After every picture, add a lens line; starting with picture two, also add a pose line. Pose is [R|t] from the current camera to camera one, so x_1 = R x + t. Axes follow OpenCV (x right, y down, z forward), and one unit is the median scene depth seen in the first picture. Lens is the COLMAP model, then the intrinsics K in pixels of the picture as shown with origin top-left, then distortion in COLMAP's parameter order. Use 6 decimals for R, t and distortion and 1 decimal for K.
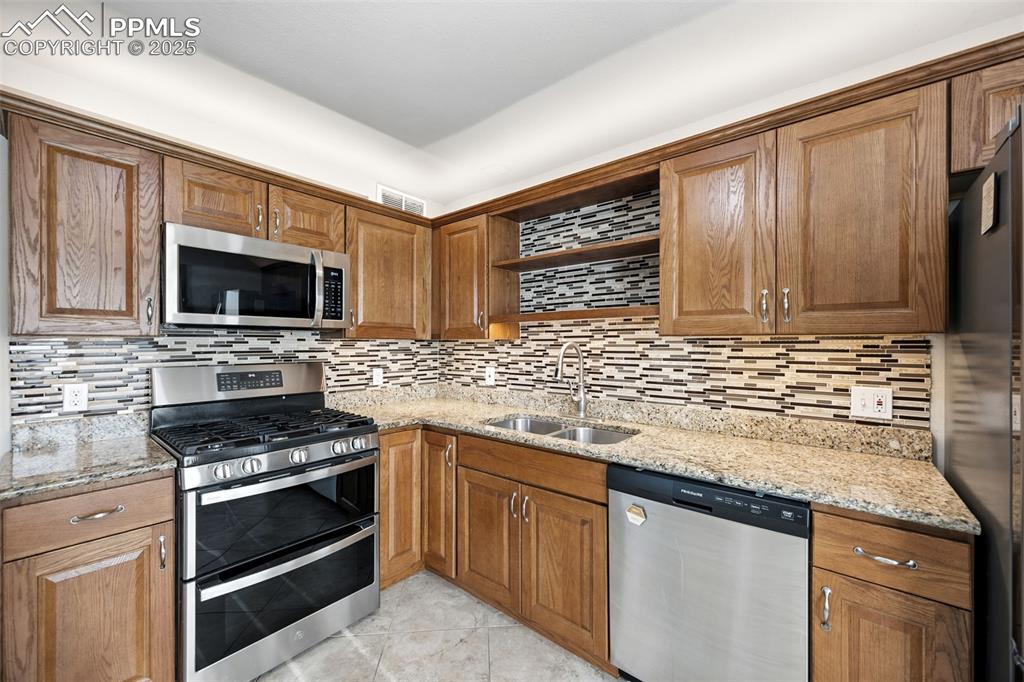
lens RADIAL K [[393.7, 0, 510.9], [0, 393.7, 344.5], [0, 0, 1]] dist [-0.002612, 0.000350]
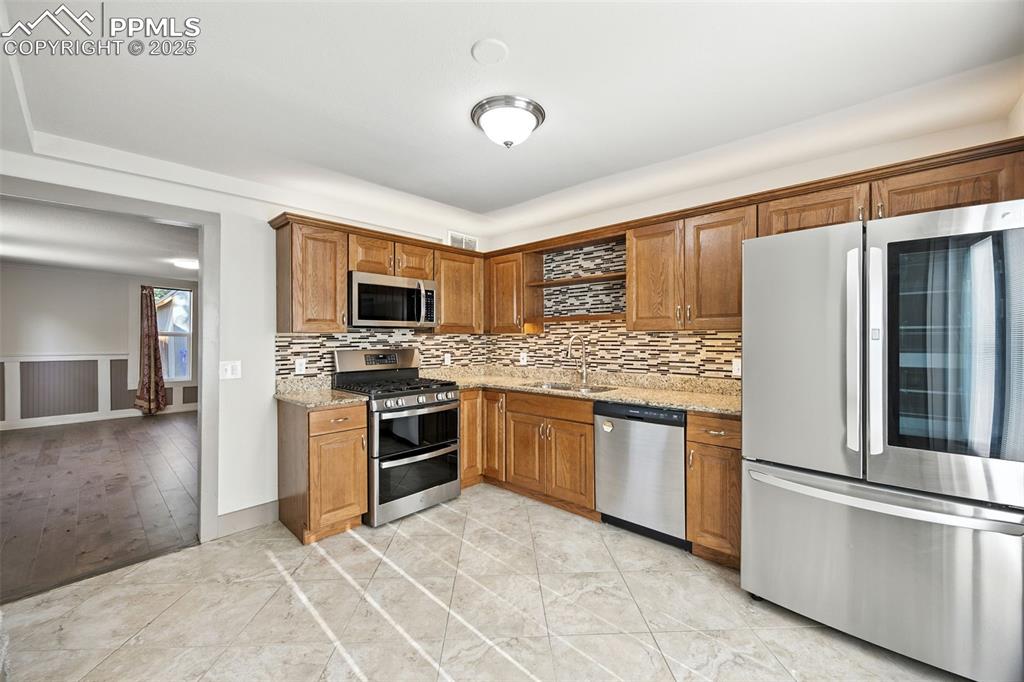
lens RADIAL K [[393.7, 0, 508.8], [0, 393.7, 340.1], [0, 0, 1]] dist [-0.002612, 0.000350]
pose [[0.998330, -0.003980, -0.057624, -0.030797], [0.004146, 0.999988, 0.002762, 0.009226], [0.057613, -0.002996, 0.998335, -0.626259]]
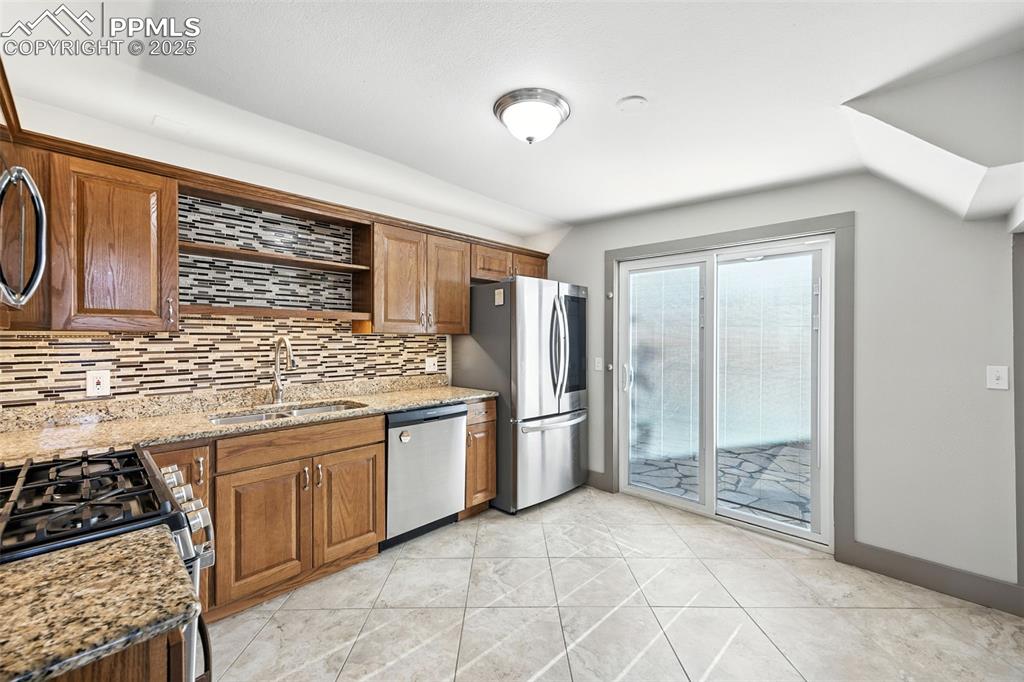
lens RADIAL K [[417.5, 0, 514.2], [0, 417.5, 339.2], [0, 0, 1]] dist [0.011721, 0.000471]
pose [[0.068569, -0.002702, 0.997643, -1.032705], [-0.000153, 0.999996, 0.002718, -0.002085], [-0.997646, -0.000339, 0.068569, 0.273595]]
